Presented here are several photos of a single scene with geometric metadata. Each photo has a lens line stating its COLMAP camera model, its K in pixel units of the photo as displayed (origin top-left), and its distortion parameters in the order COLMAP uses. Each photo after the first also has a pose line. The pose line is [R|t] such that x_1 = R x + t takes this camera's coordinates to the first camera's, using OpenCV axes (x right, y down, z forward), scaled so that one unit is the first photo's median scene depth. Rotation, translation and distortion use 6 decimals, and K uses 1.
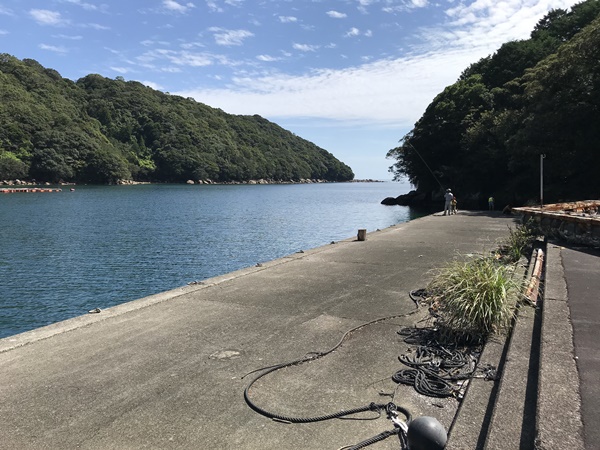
lens RADIAL K [[511.2, 0, 298.9], [0, 511.2, 207.1], [0, 0, 1]] dist [0.039608, -0.007533]
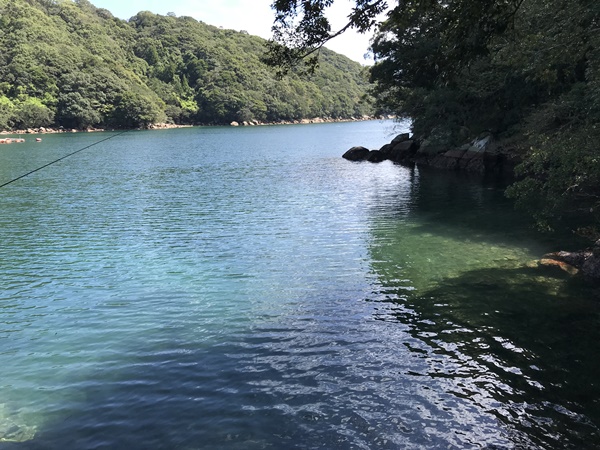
lens RADIAL K [[511.2, 0, 298.9], [0, 511.2, 207.1], [0, 0, 1]] dist [0.039608, -0.007533]
pose [[0.985603, -0.005350, -0.168990, 0.055551], [0.025593, 0.992703, 0.117836, -0.005511], [0.167127, -0.120464, 0.978548, 0.099507]]
